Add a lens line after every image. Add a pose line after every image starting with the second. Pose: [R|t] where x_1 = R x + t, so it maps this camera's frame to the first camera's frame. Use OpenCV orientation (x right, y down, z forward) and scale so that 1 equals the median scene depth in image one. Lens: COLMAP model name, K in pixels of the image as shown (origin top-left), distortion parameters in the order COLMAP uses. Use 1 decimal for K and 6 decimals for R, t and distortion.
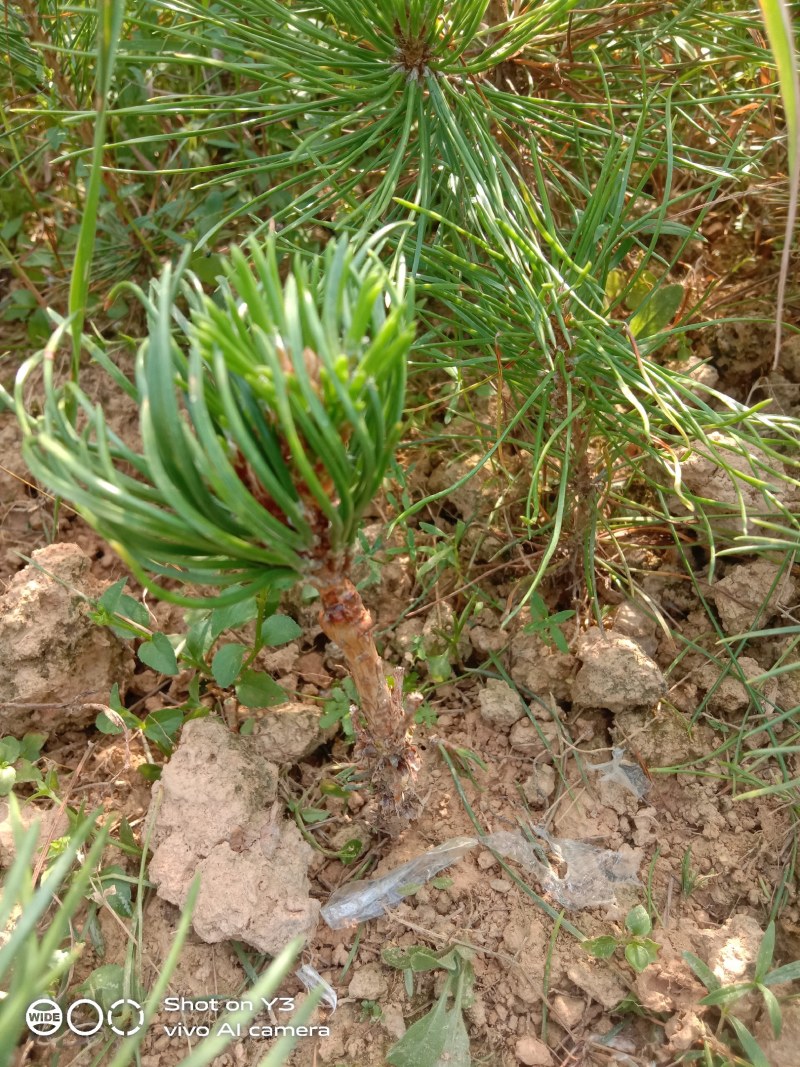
lens RADIAL K [[853.9, 0, 390.3], [0, 853.9, 534.0], [0, 0, 1]] dist [0.066324, -0.201169]
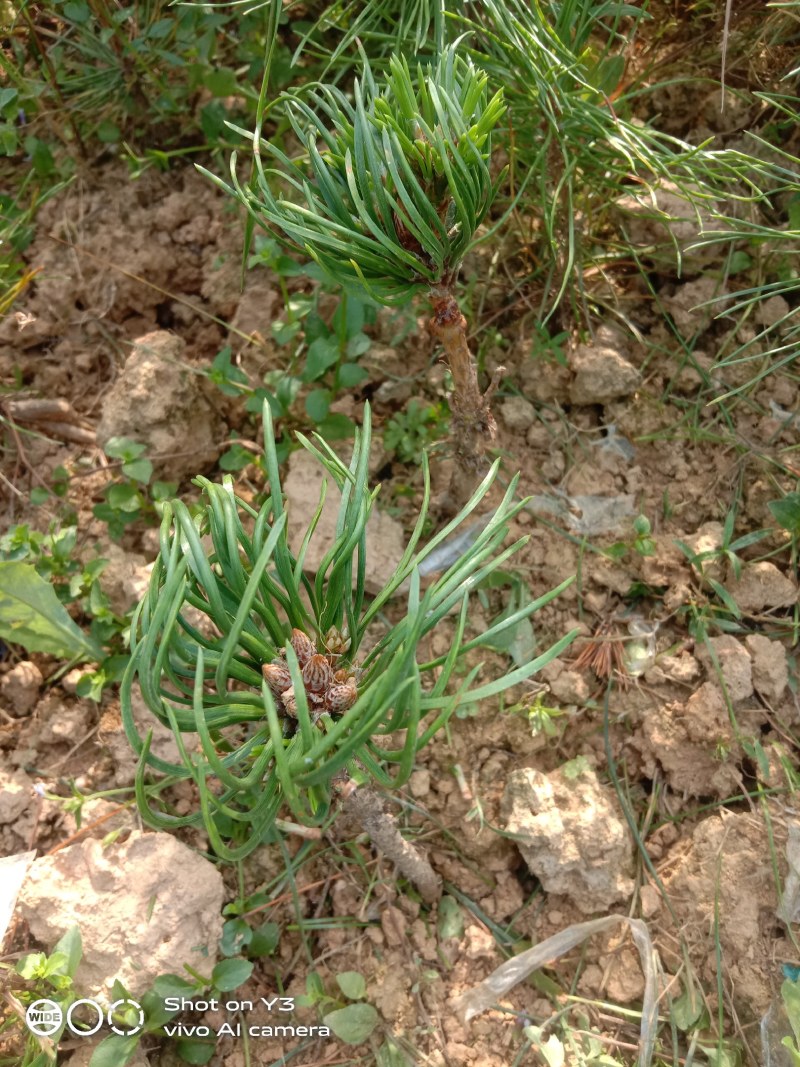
lens RADIAL K [[853.9, 0, 390.3], [0, 853.9, 534.0], [0, 0, 1]] dist [0.066324, -0.201169]
pose [[0.988047, -0.140400, 0.063649, -0.191639], [0.123919, 0.968987, 0.213795, 0.079458], [-0.091692, -0.203352, 0.974803, -0.331123]]
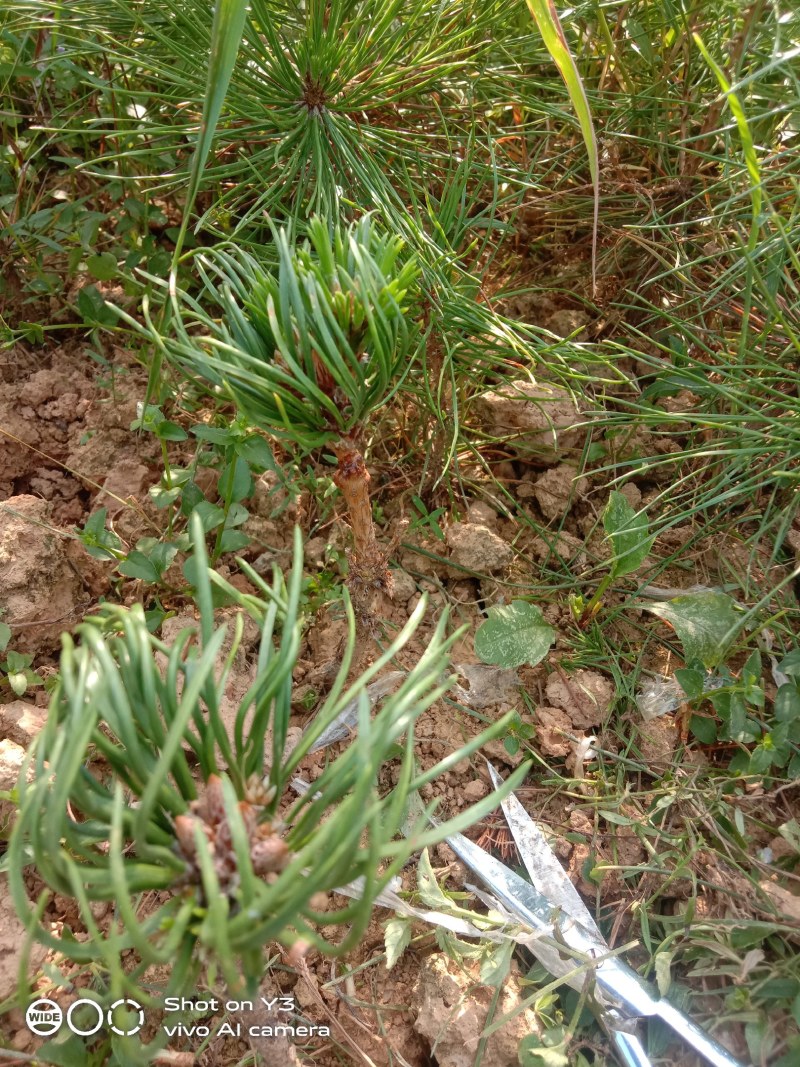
lens RADIAL K [[853.9, 0, 390.3], [0, 853.9, 534.0], [0, 0, 1]] dist [0.066324, -0.201169]
pose [[0.954923, -0.095543, 0.281059, -0.268692], [0.101471, 0.994817, -0.006579, 0.138632], [-0.278973, 0.034801, 0.959668, -0.289063]]
